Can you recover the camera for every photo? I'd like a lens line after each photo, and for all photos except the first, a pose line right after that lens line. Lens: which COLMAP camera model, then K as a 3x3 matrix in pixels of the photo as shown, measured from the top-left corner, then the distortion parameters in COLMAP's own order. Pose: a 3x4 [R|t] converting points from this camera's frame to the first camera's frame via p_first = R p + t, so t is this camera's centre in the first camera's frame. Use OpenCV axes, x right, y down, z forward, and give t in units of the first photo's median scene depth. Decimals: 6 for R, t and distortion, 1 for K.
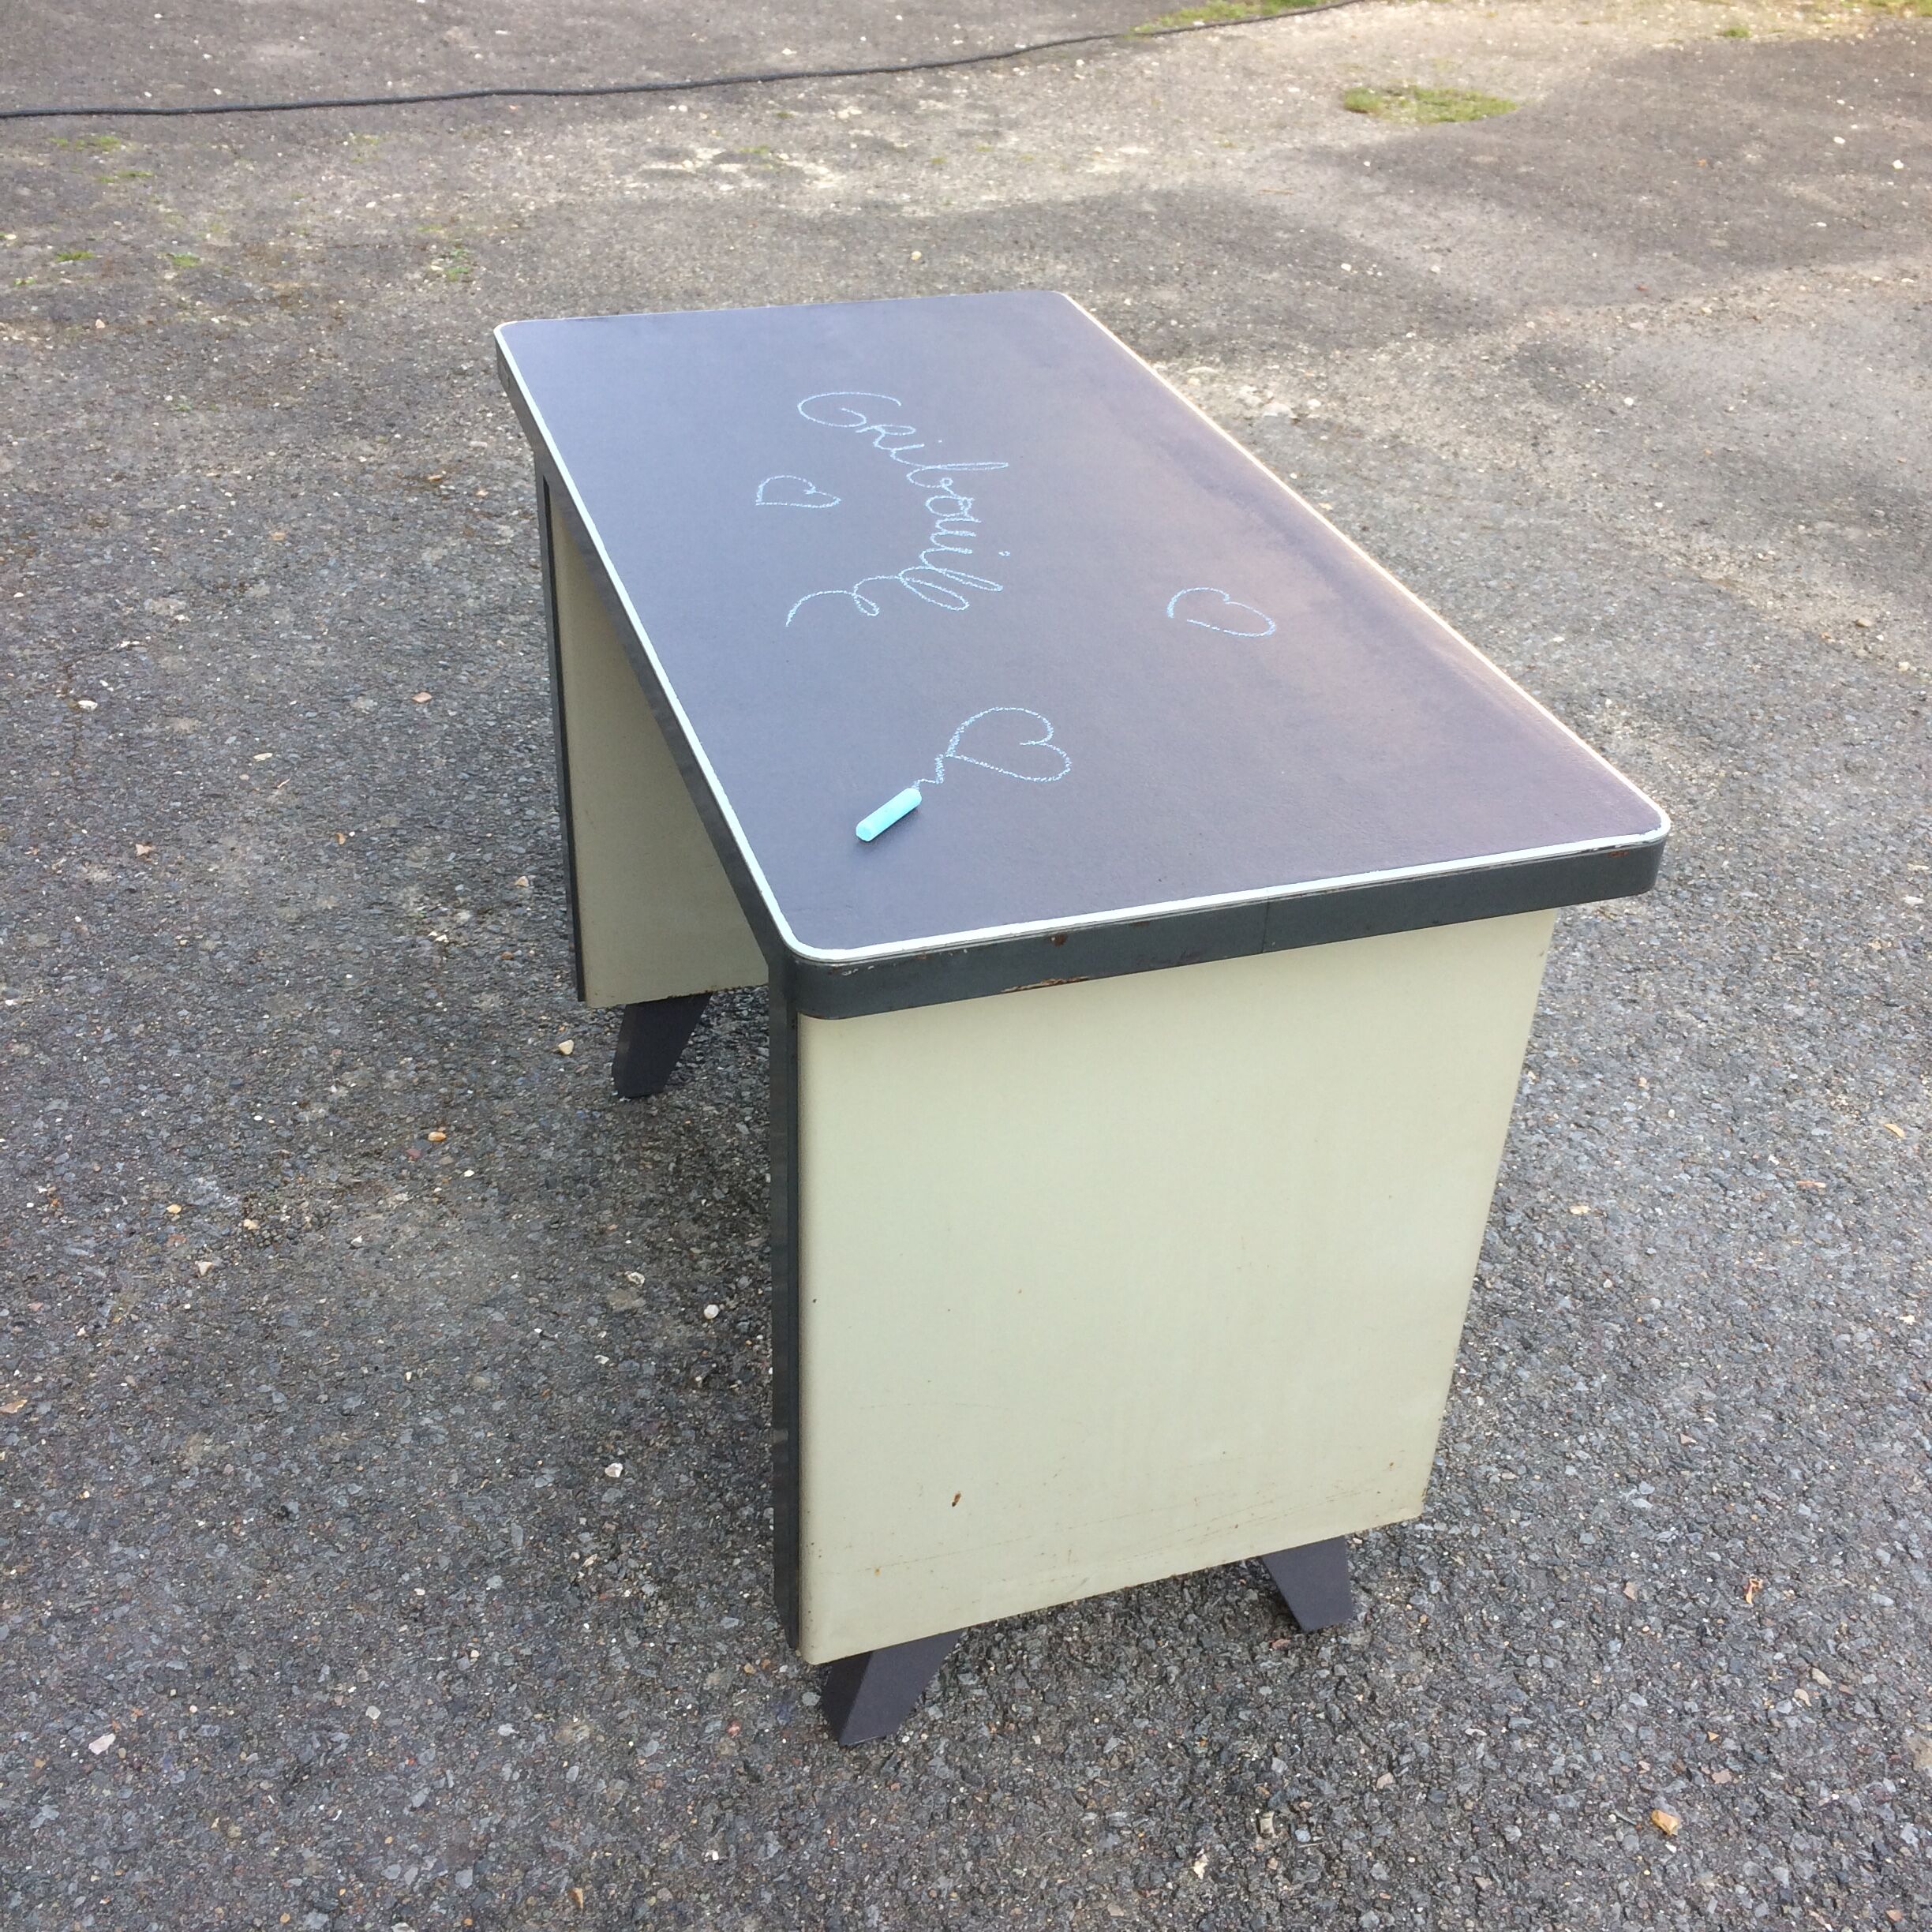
lens RADIAL K [[2215.6, 0, 966.0], [0, 2215.6, 966.0], [0, 0, 1]] dist [0.103033, -0.185467]
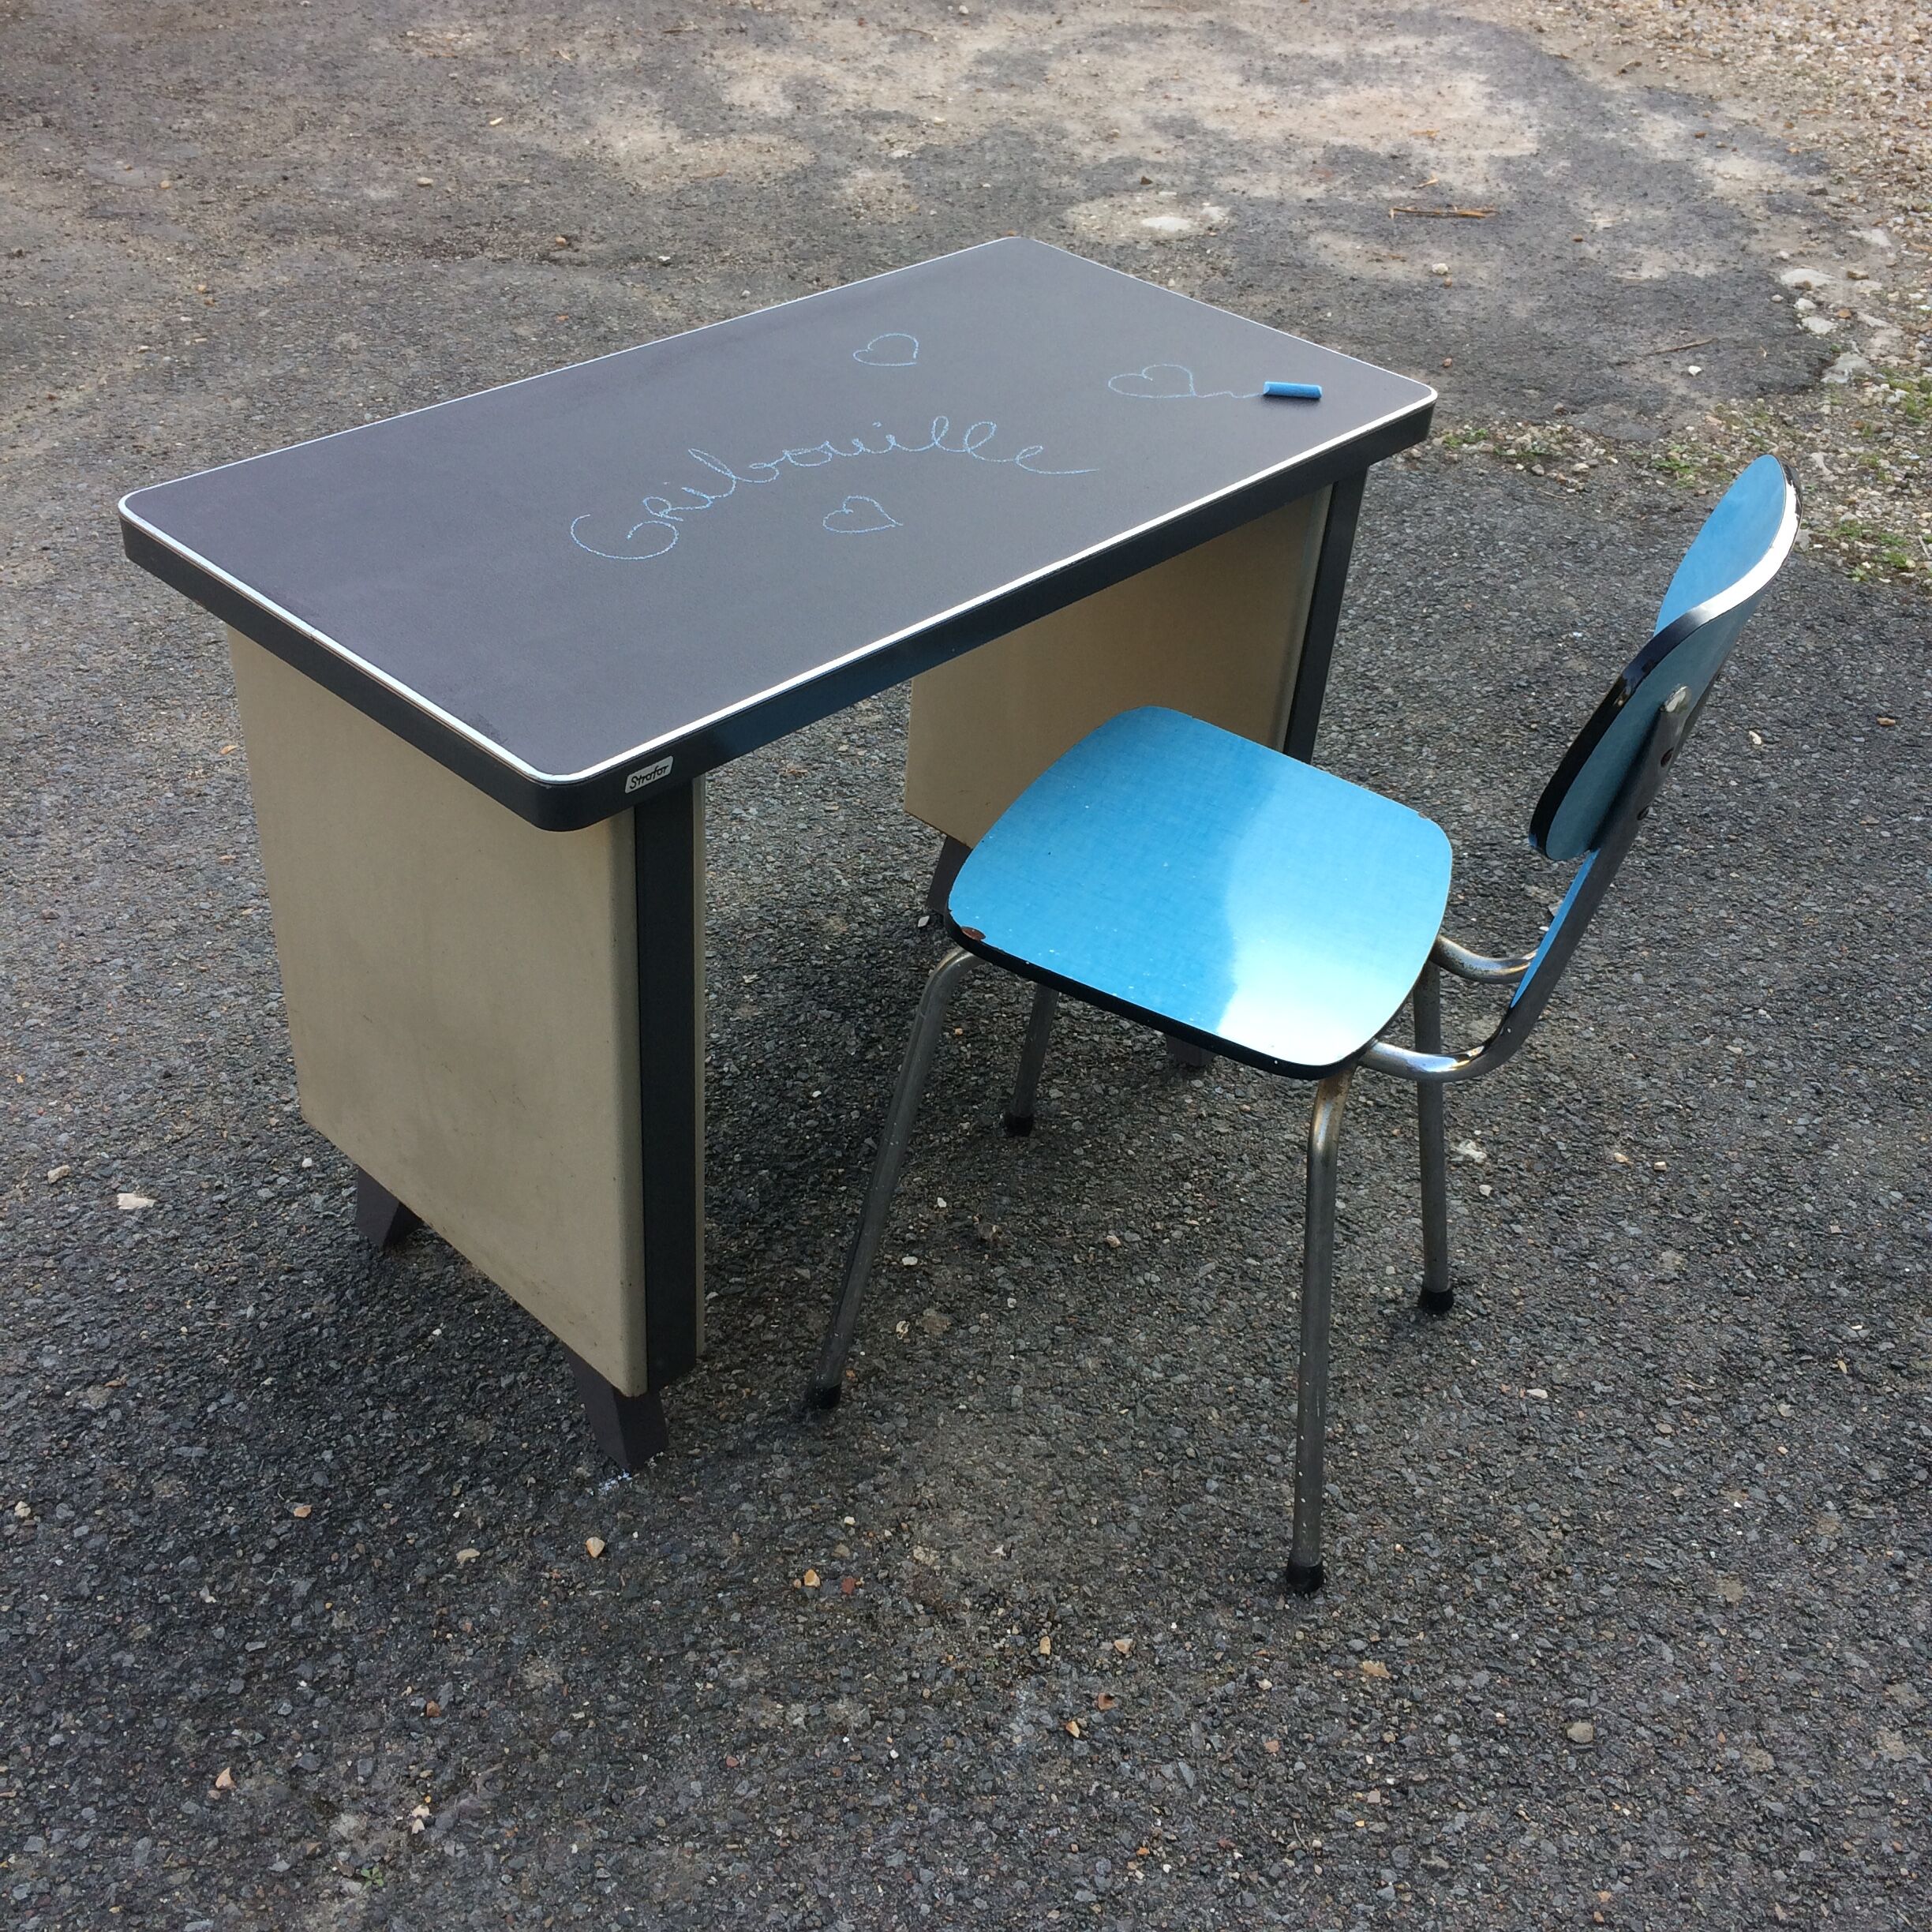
lens RADIAL K [[2177.0, 0, 968.4], [0, 2177.0, 991.1], [0, 0, 1]] dist [0.095436, -0.184706]
pose [[-0.477200, -0.592516, 0.649003, -0.842140], [0.407580, 0.505058, 0.760786, -0.804748], [-0.778562, 0.627568, 0.000484, 1.023017]]
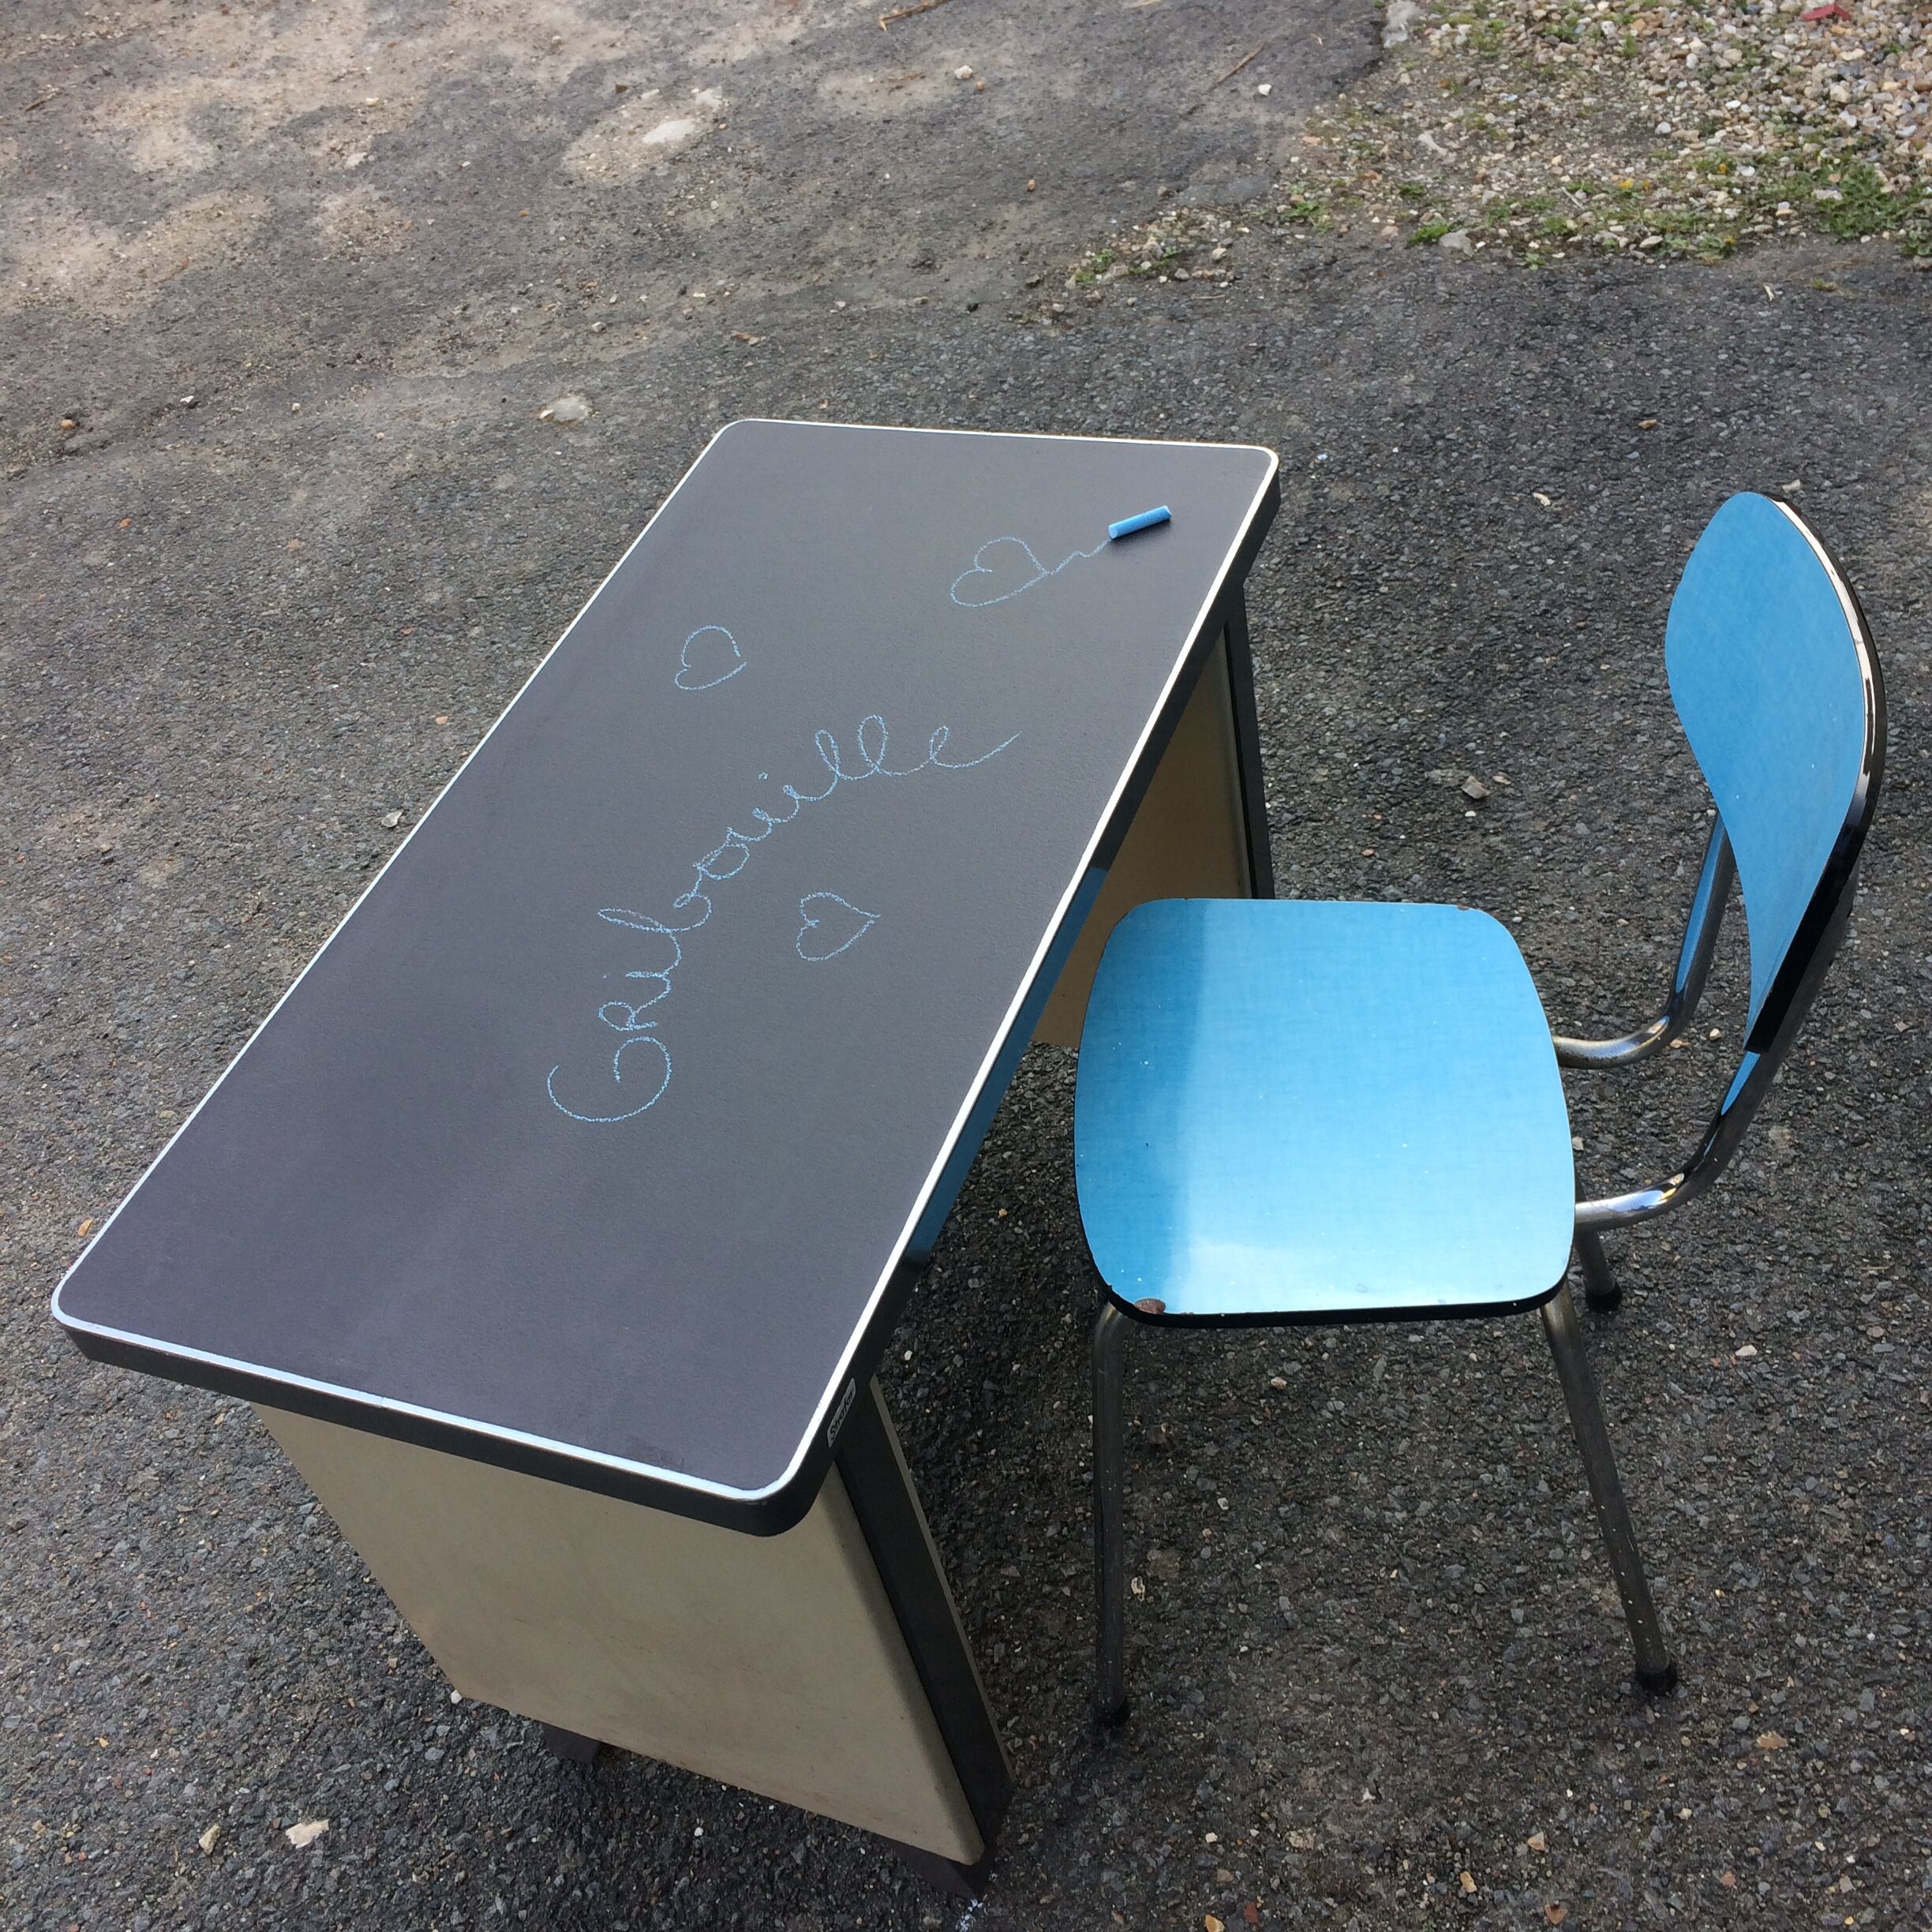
lens RADIAL K [[2163.0, 0, 975.3], [0, 2163.0, 976.8], [0, 0, 1]] dist [0.109873, -0.200216]
pose [[-0.767745, -0.391028, 0.507607, -0.548324], [0.459330, 0.216474, 0.861484, -0.890625], [-0.446748, 0.894559, 0.013414, 0.911220]]
